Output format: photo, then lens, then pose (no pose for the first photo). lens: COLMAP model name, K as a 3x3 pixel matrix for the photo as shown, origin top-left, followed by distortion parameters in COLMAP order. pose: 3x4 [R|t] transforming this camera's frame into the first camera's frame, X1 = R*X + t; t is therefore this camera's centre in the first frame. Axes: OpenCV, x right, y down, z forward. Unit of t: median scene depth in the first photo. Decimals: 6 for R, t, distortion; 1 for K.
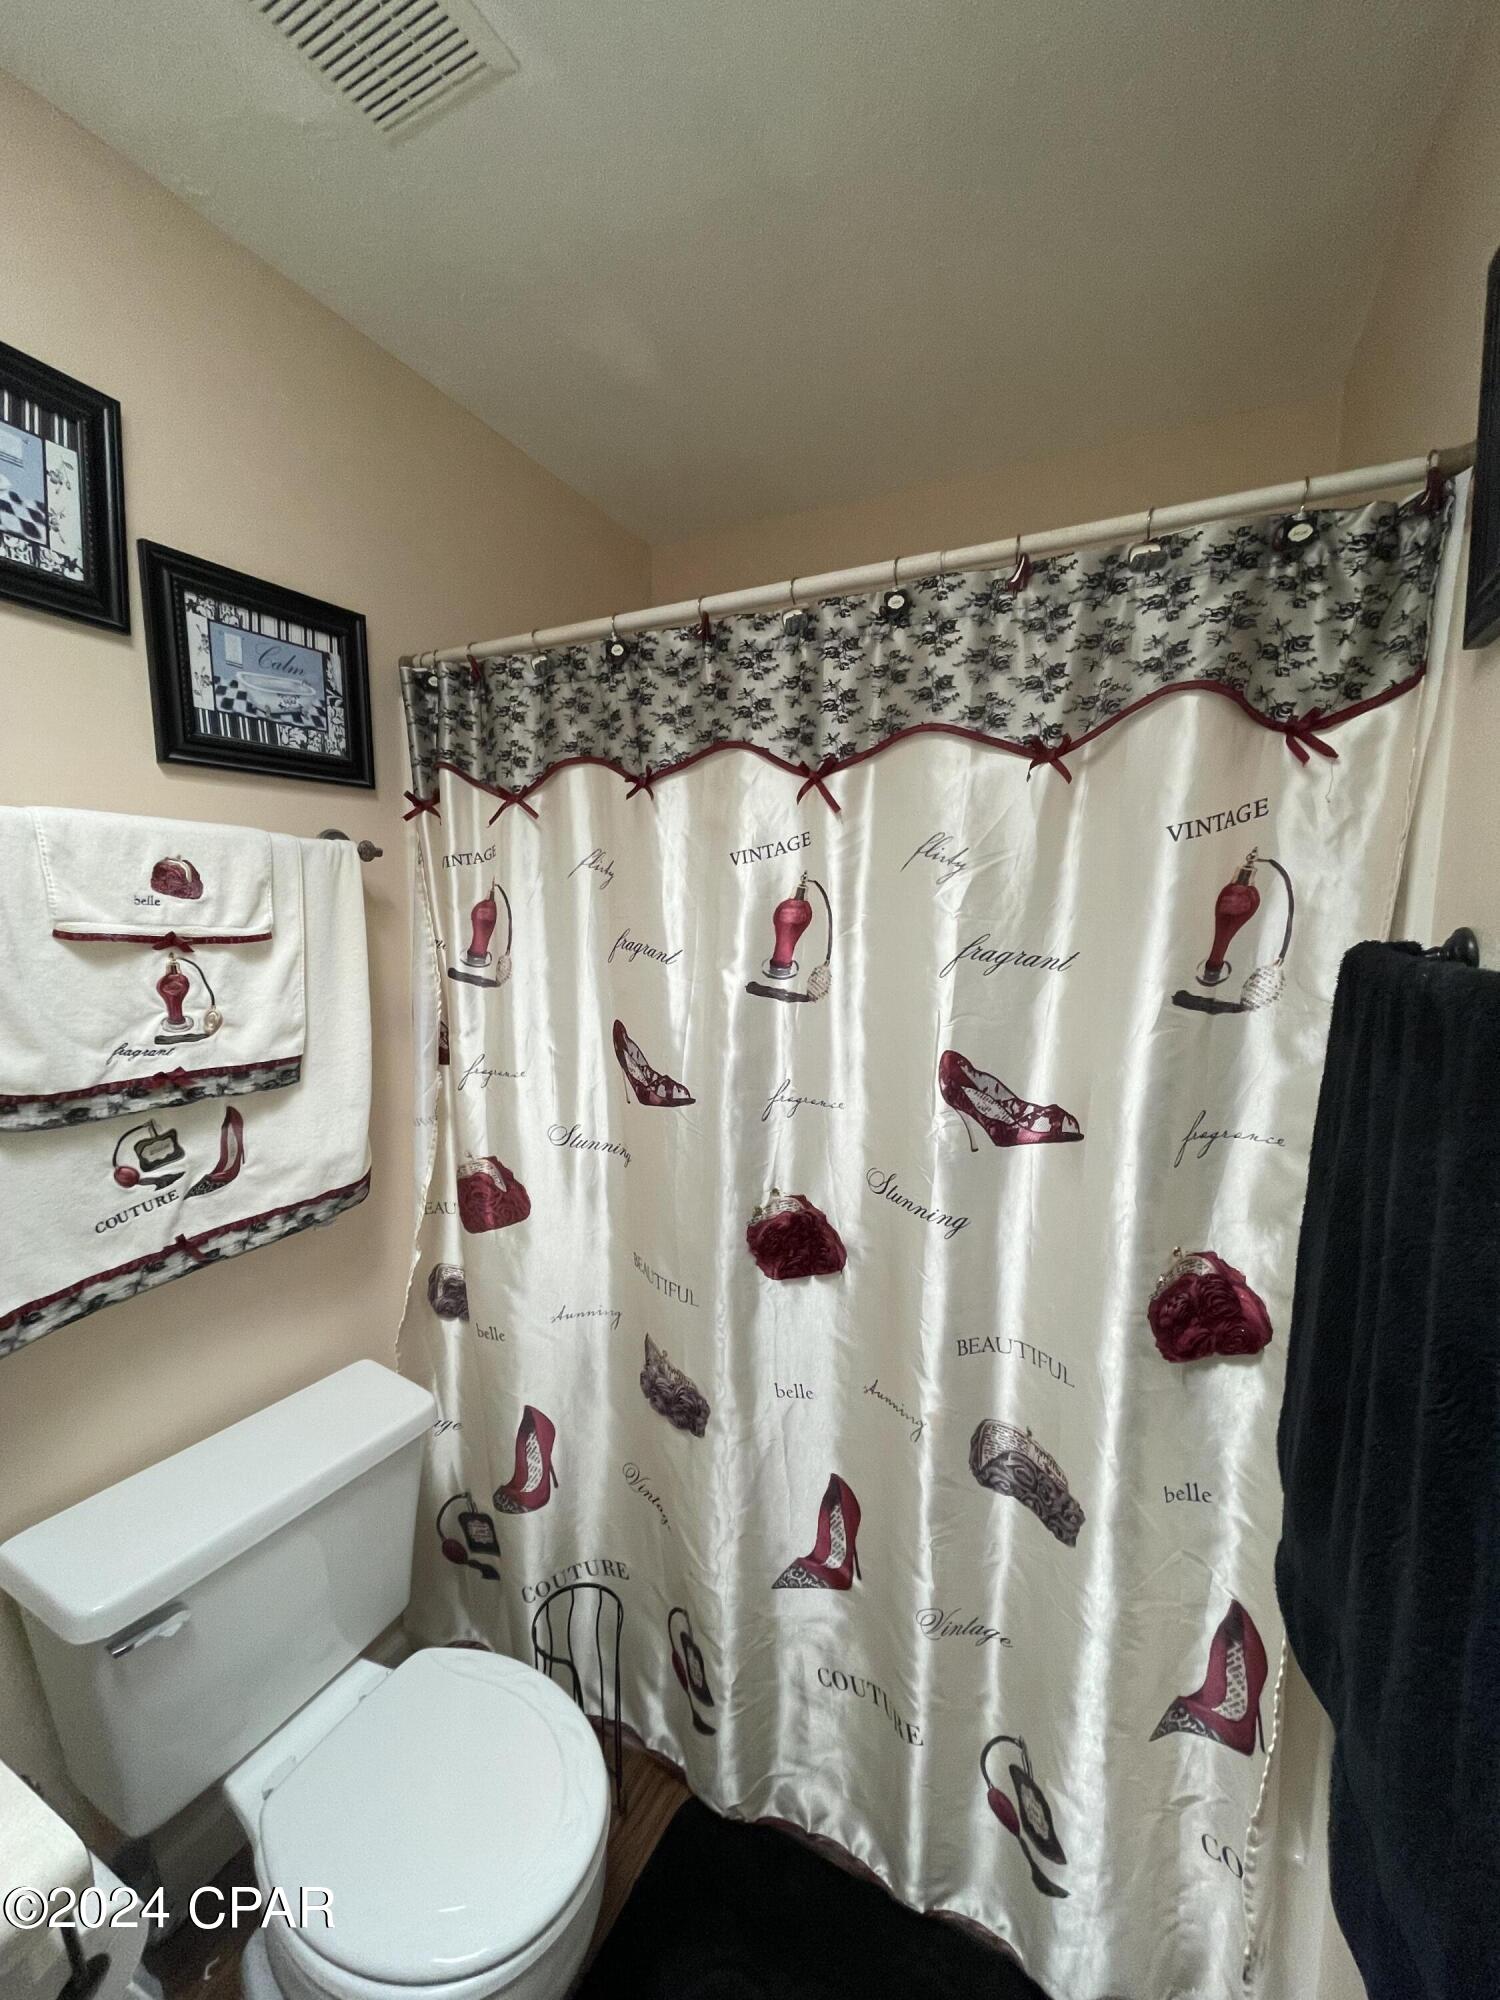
lens RADIAL K [[798.7, 0, 750.0], [0, 798.7, 1000.0], [0, 0, 1]] dist [0.001209, -0.000586]
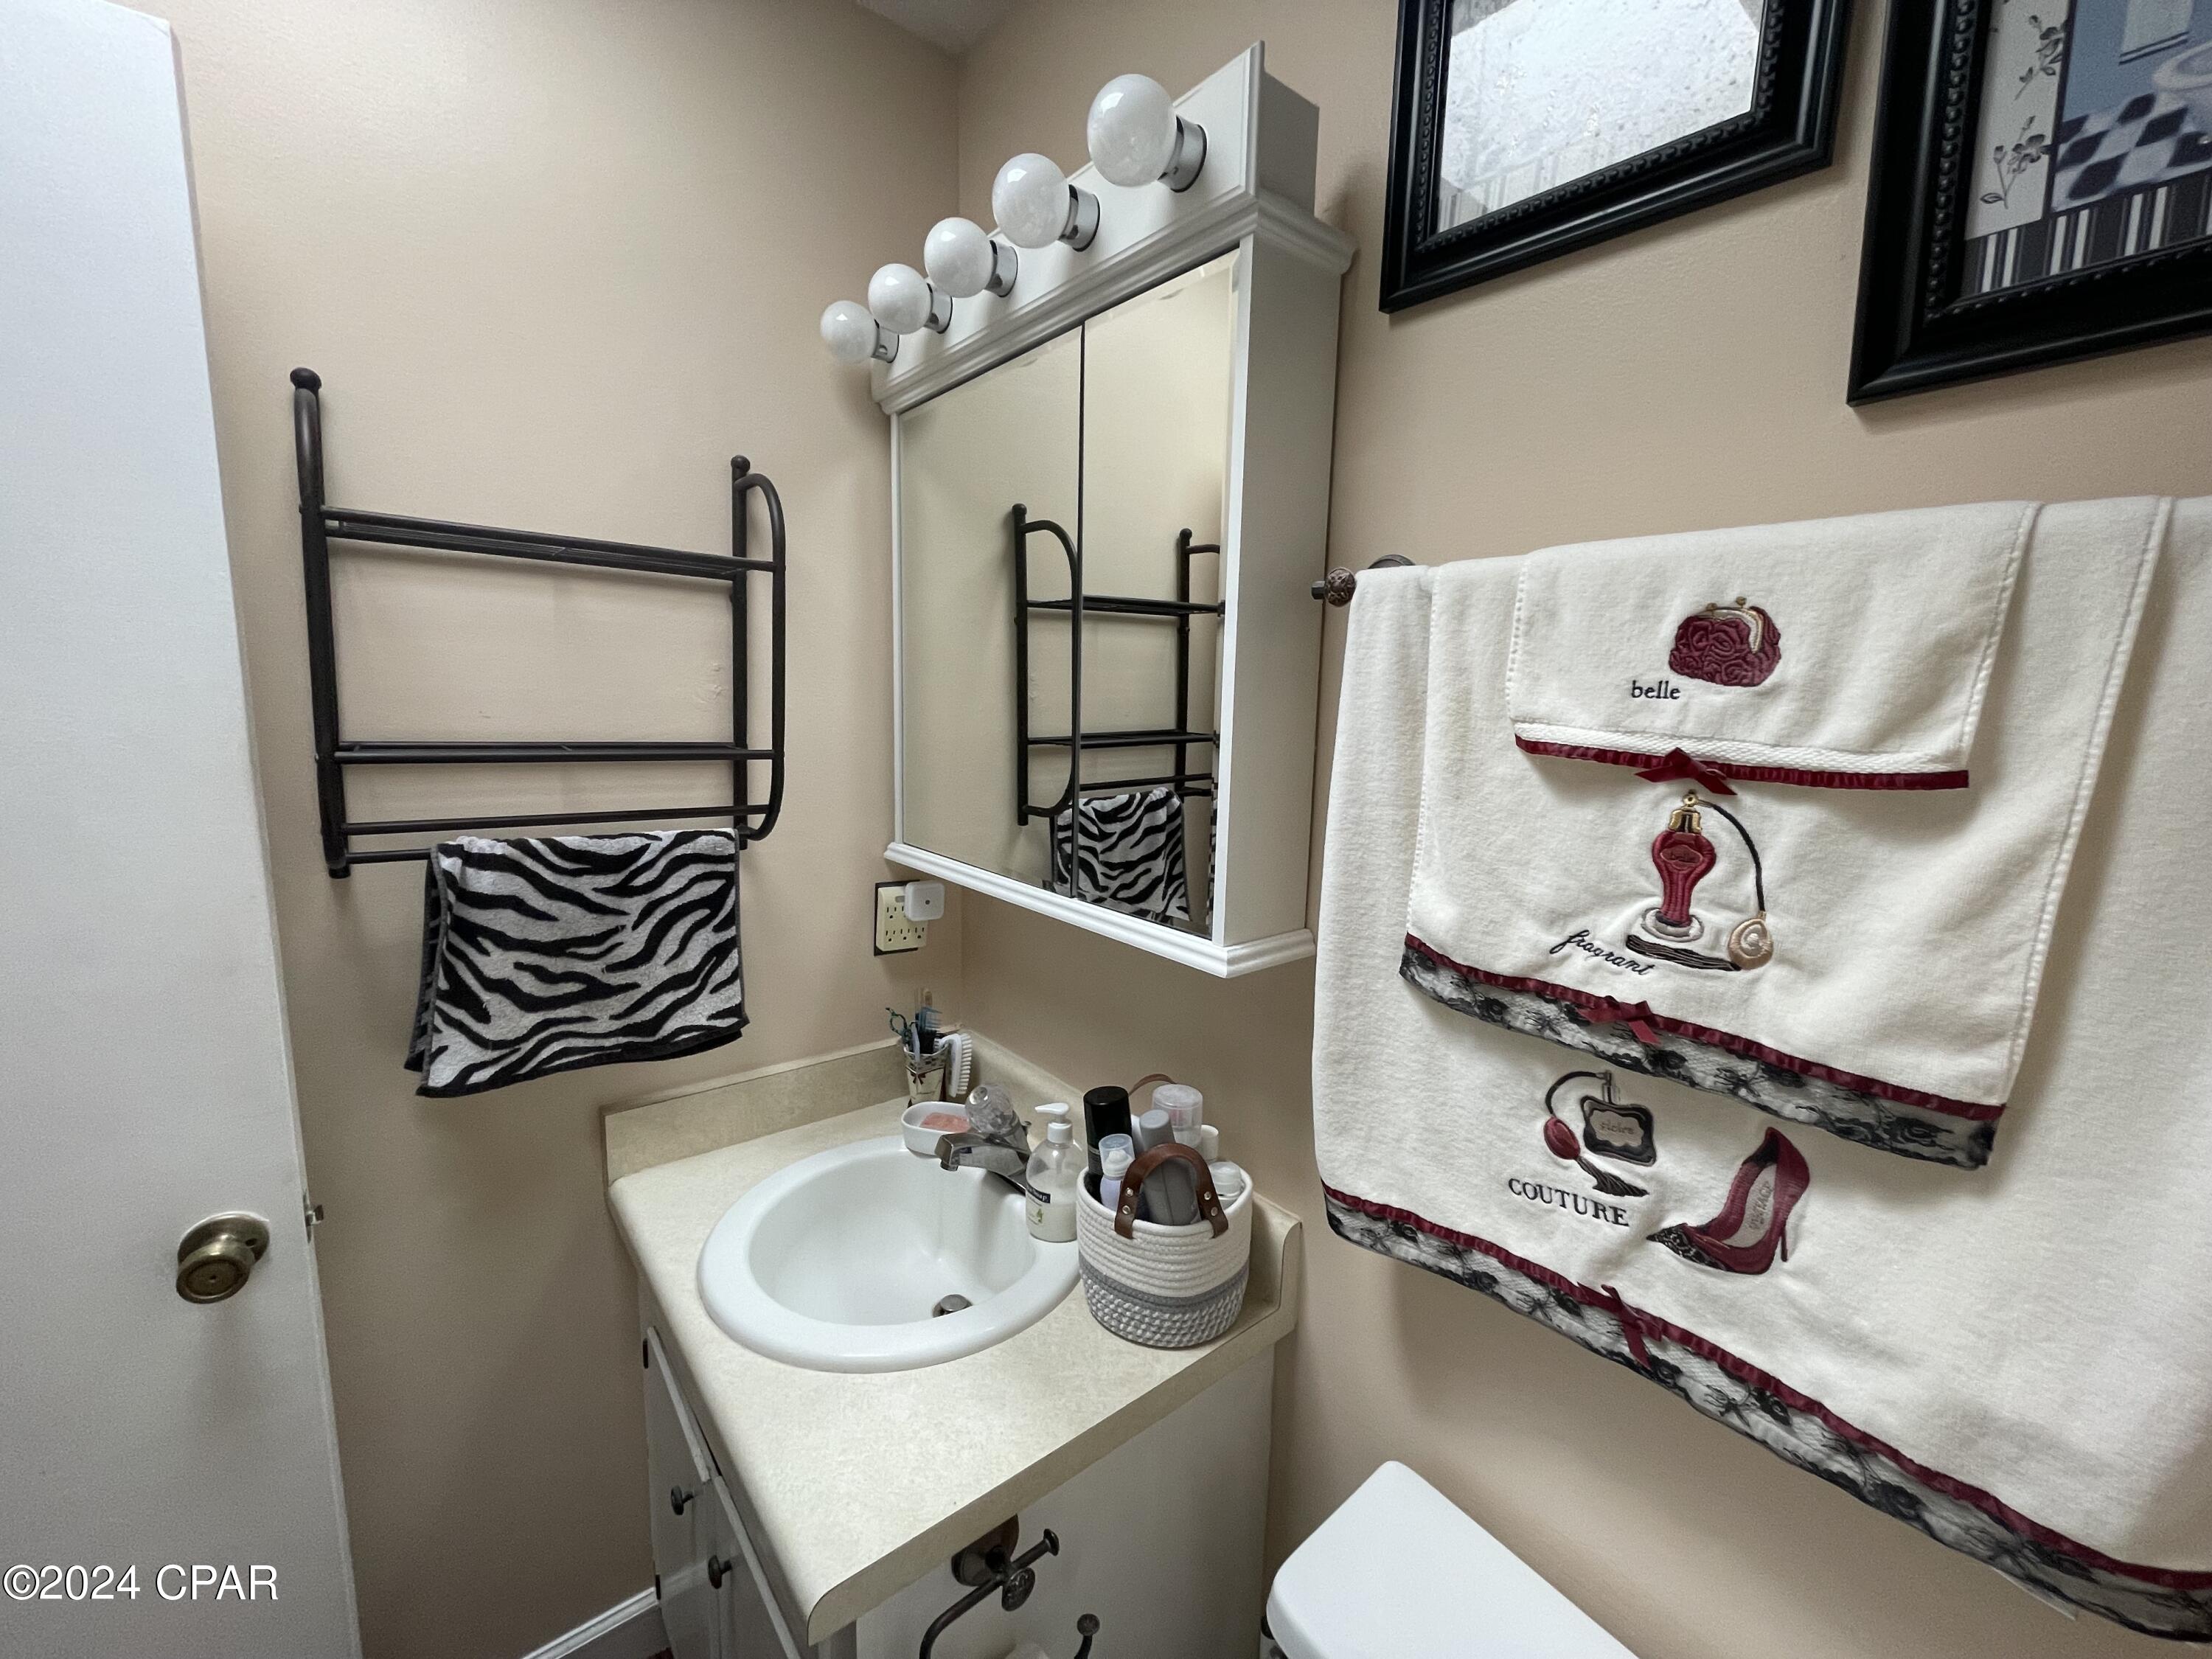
lens RADIAL K [[883.4, 0, 1106.0], [0, 883.4, 829.5], [0, 0, 1]] dist [0.001209, -0.000586]
pose [[-0.402396, 0.118368, -0.907781, -0.043638], [-0.131823, 0.973780, 0.185408, -0.089516], [0.905925, 0.194274, -0.376241, 0.859726]]
